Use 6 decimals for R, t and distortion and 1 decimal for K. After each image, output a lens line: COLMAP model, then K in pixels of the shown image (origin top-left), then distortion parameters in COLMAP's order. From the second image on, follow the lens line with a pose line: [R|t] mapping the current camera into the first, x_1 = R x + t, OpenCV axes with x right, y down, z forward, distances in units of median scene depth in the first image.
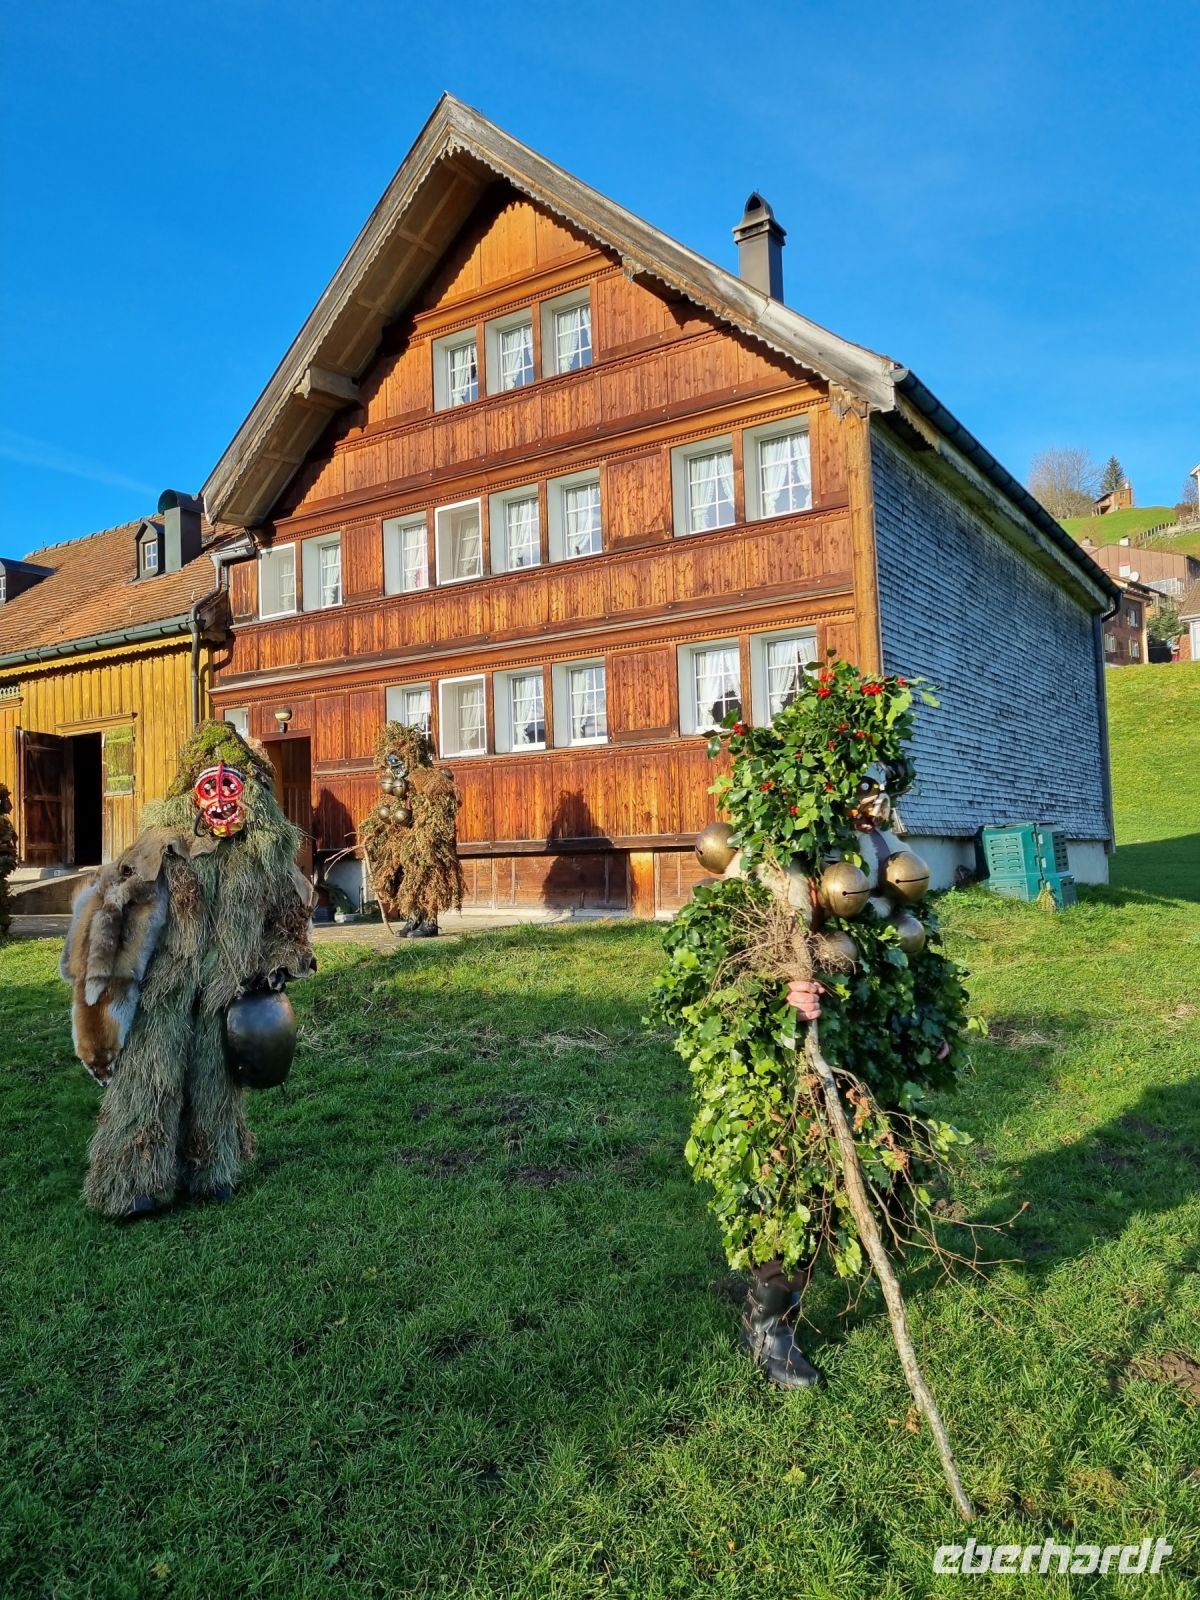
lens RADIAL K [[1197.8, 0, 605.3], [0, 1197.8, 796.1], [0, 0, 1]] dist [0.074013, -0.052592]
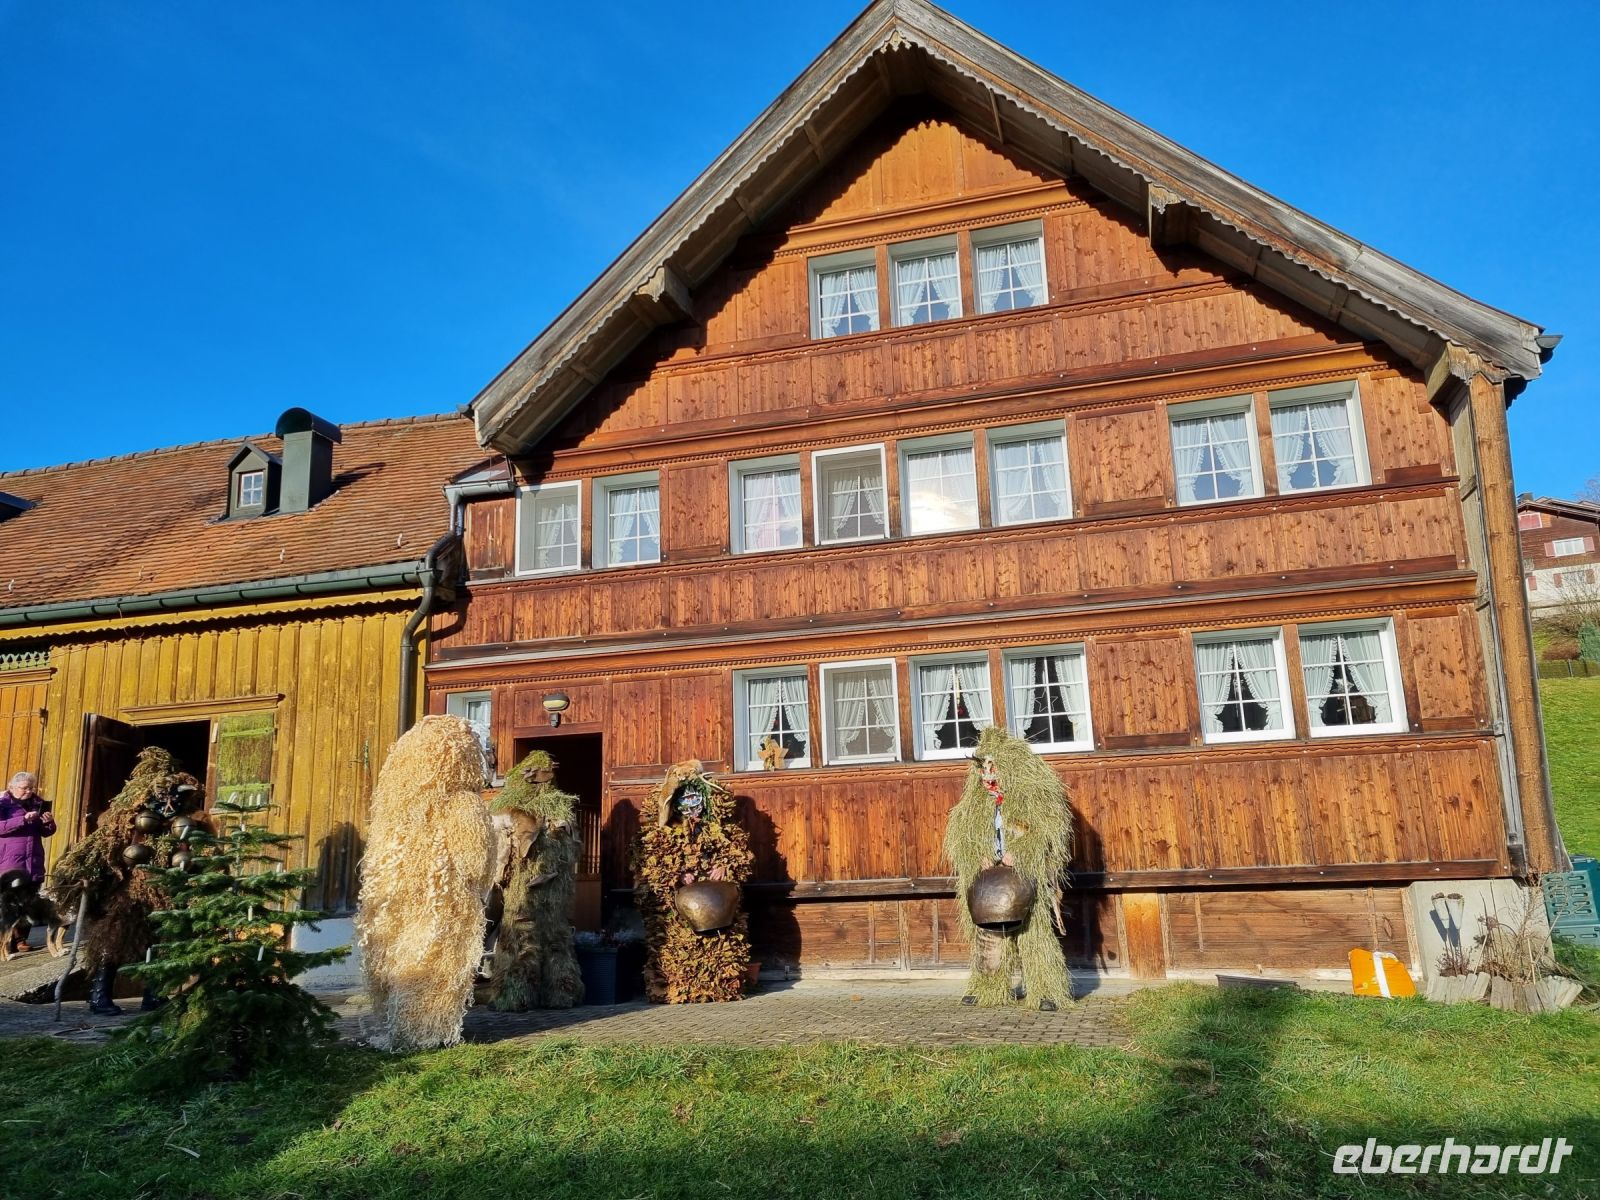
lens RADIAL K [[1197.8, 0, 797.3], [0, 1197.8, 611.8], [0, 0, 1]] dist [0.074013, -0.052592]
pose [[0.944946, 0.067456, 0.320199, -0.400549], [-0.010237, 0.984137, -0.177117, 0.007592], [-0.327067, 0.164088, 0.930646, 0.277452]]
